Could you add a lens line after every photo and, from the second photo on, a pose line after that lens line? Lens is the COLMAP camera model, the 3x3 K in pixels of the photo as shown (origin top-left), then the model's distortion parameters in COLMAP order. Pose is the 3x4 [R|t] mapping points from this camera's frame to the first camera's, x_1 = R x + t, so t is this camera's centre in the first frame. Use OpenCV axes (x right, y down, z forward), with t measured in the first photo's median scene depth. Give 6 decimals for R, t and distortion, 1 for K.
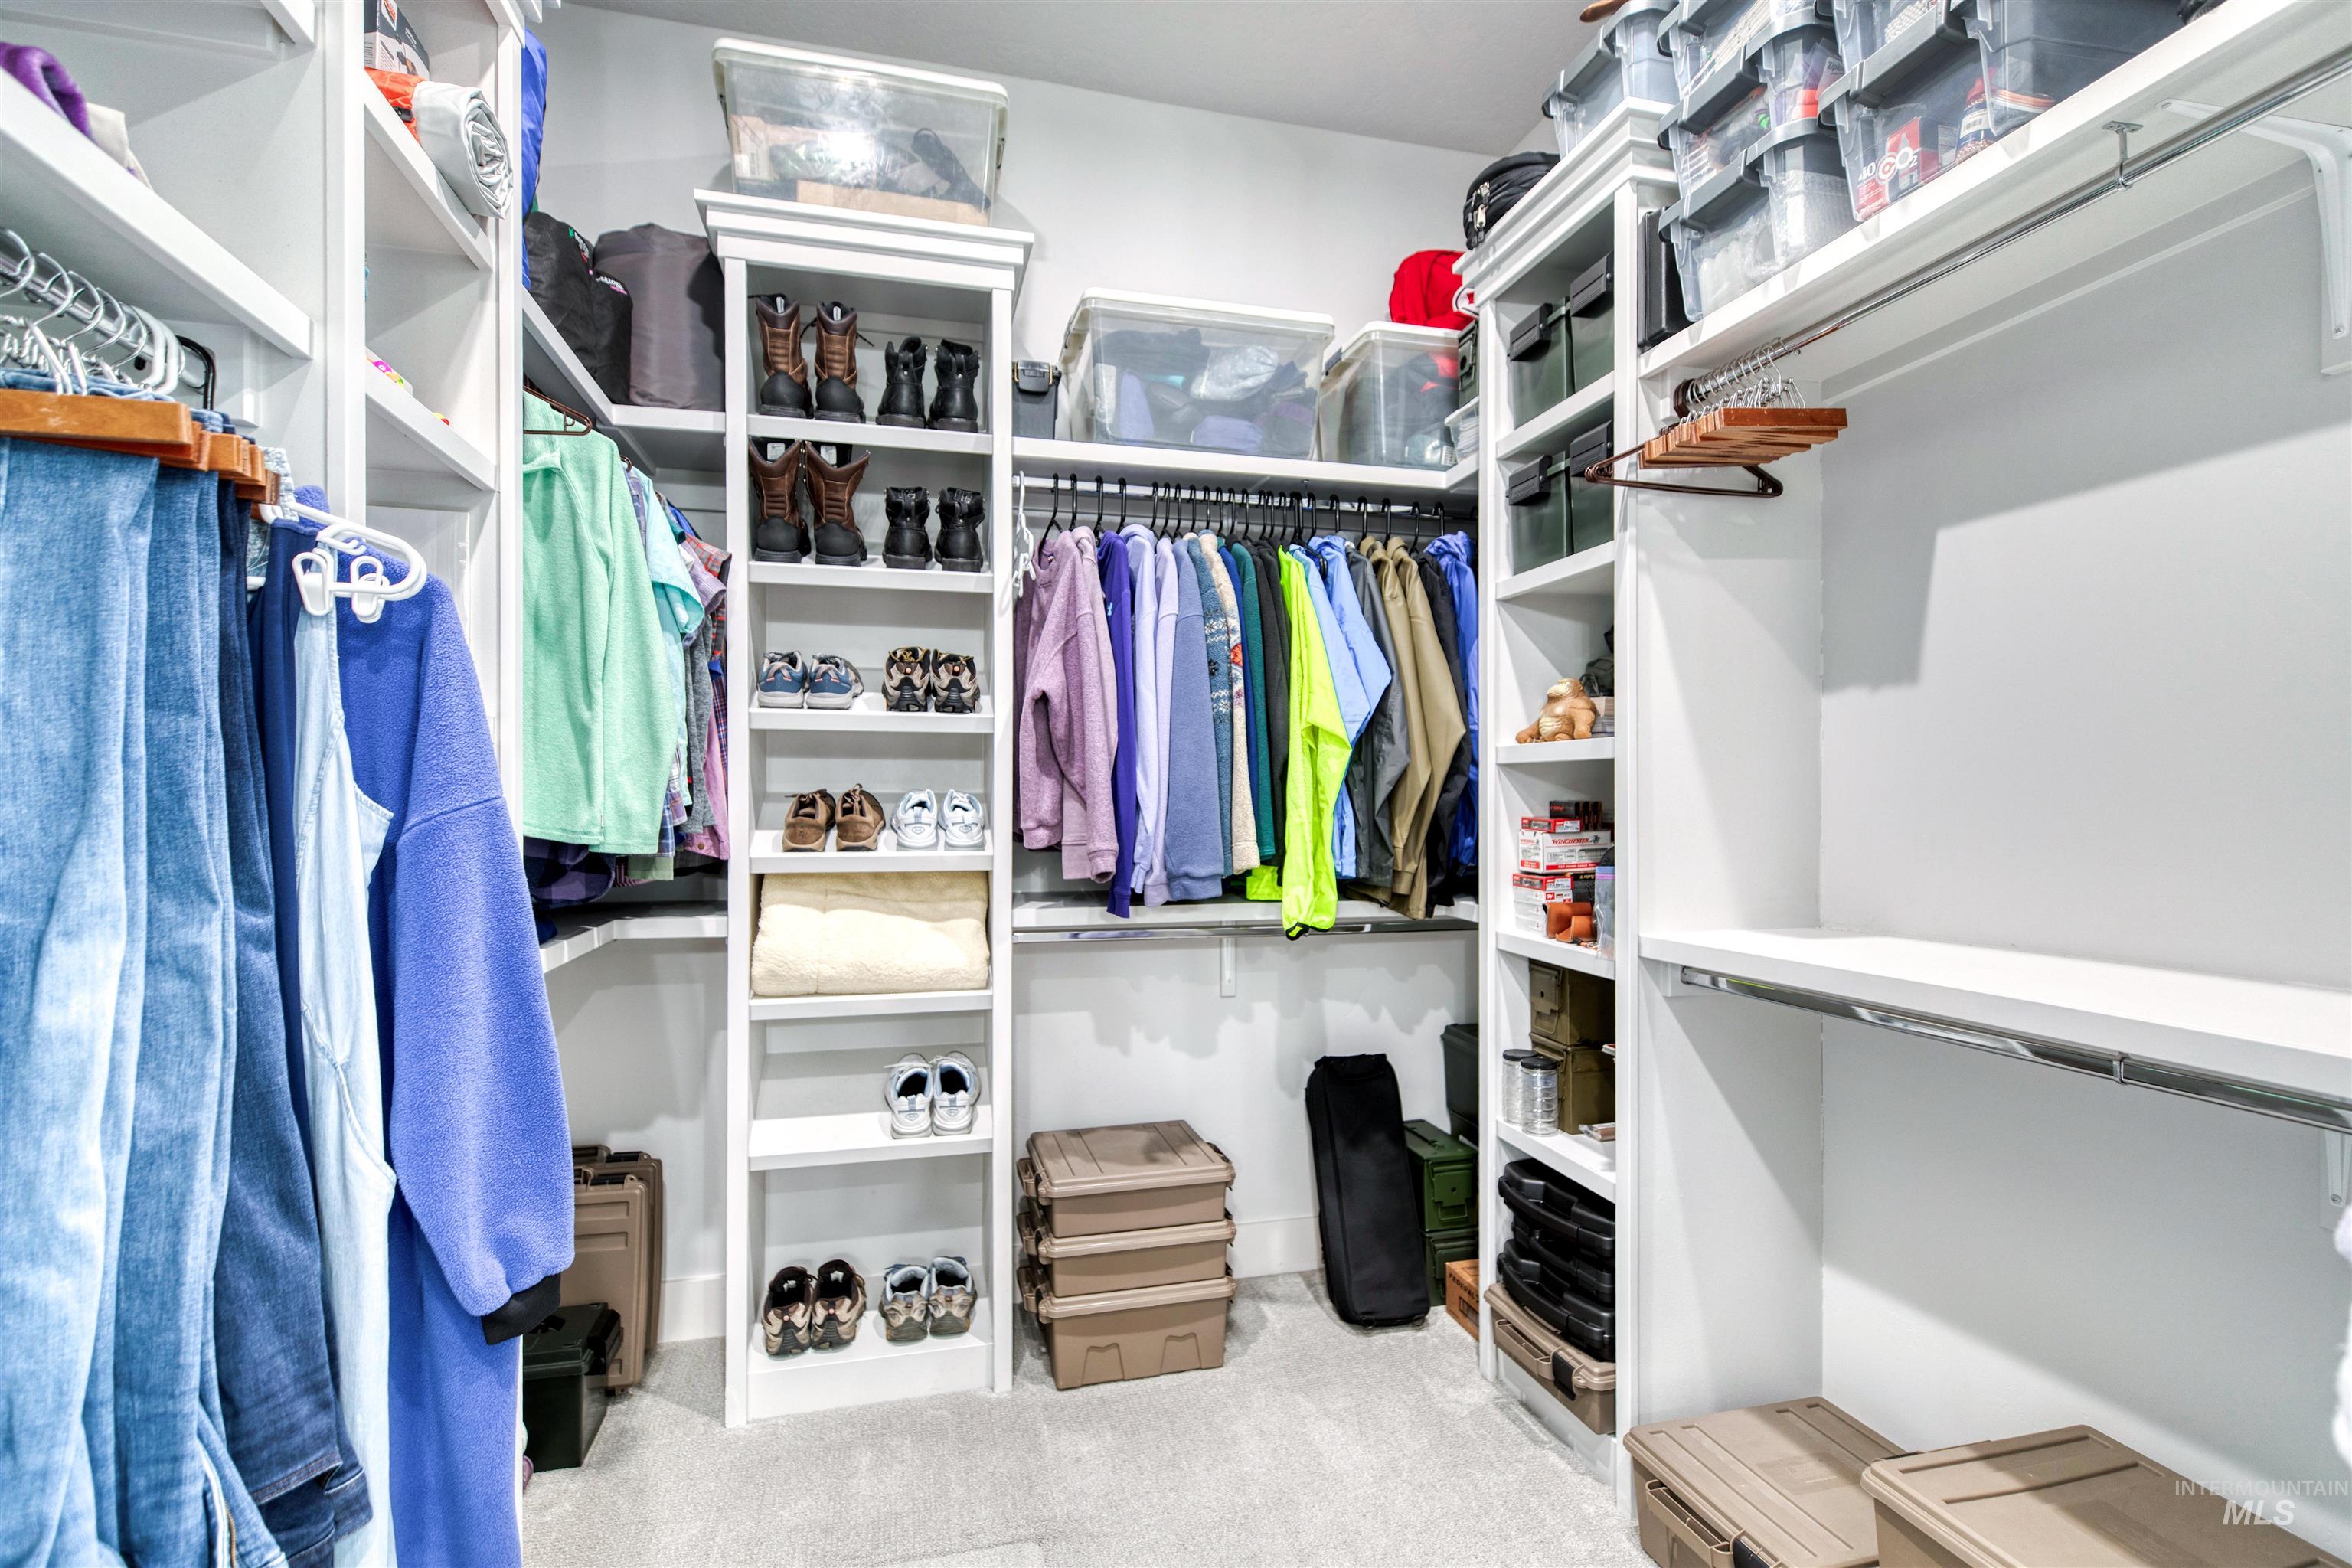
lens RADIAL K [[1079.6, 0, 1173.8], [0, 1079.6, 793.9], [0, 0, 1]] dist [0.006844, -0.001621]
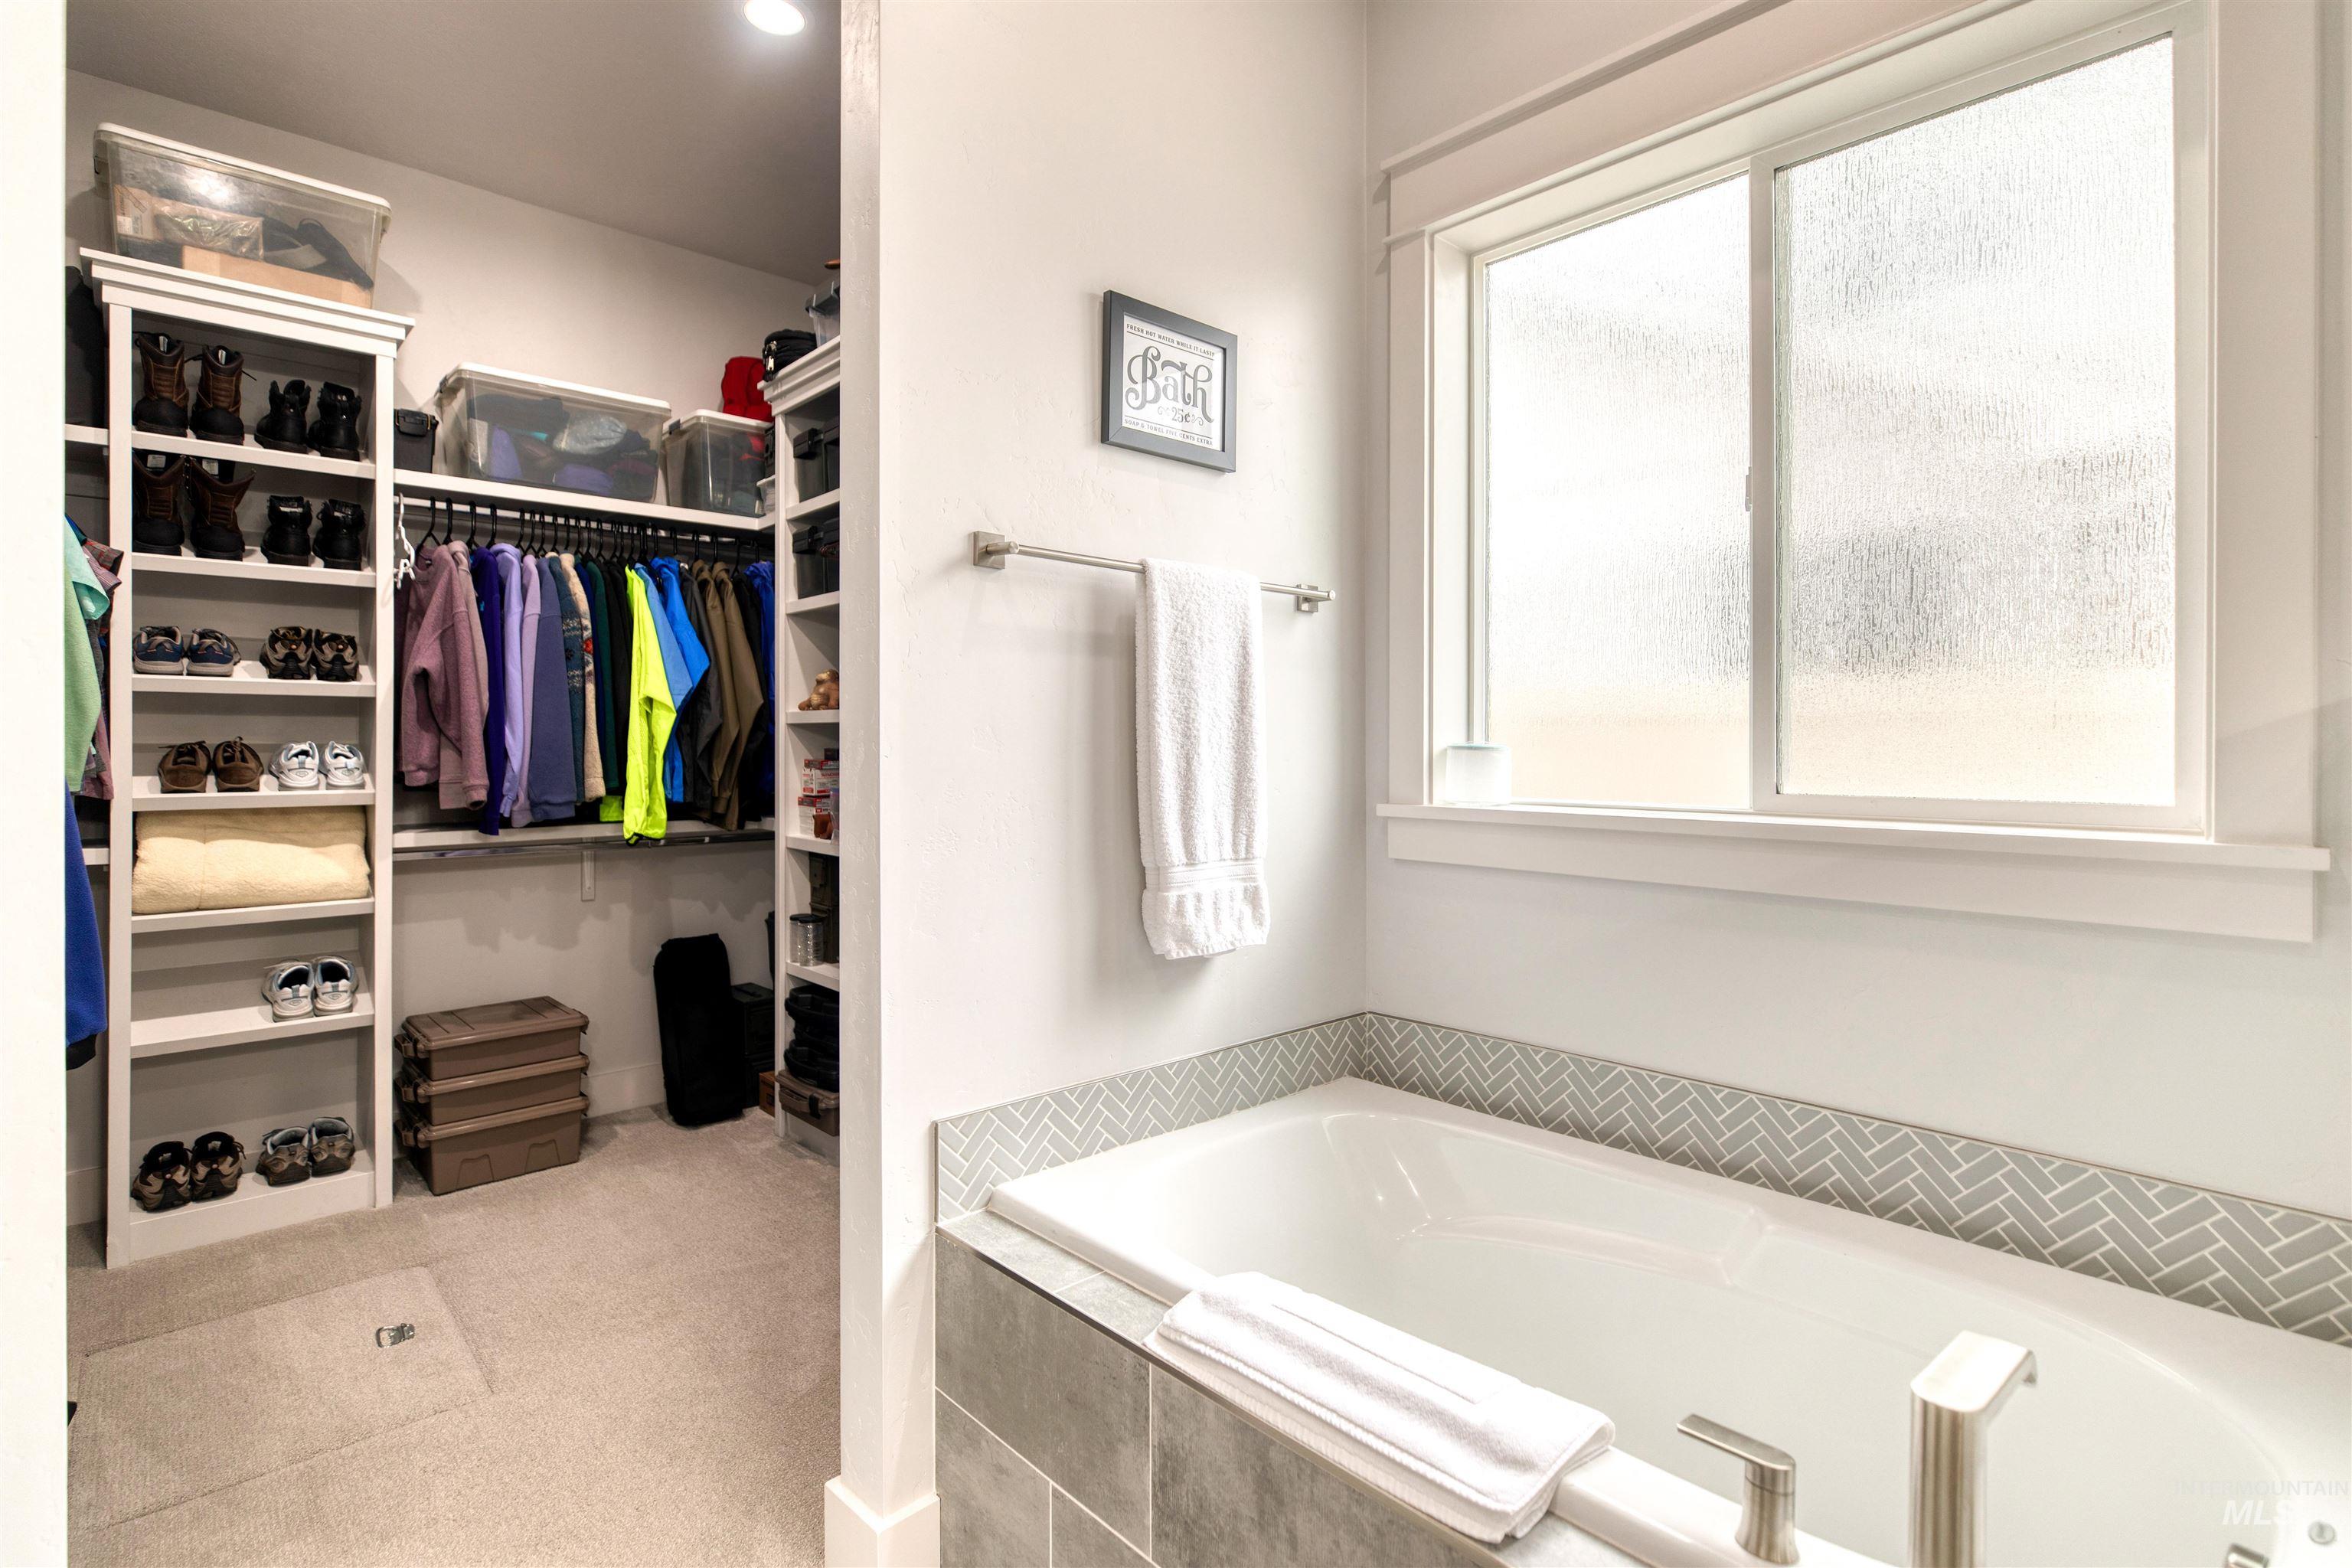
lens RADIAL K [[1117.9, 0, 1178.1], [0, 1117.9, 737.0], [0, 0, 1]] dist [-0.001998, 0.002123]
pose [[0.875609, 0.001051, 0.483019, 0.027184], [0.000475, 0.999995, -0.003037, -0.004711], [-0.483020, 0.002889, 0.875605, -0.621713]]
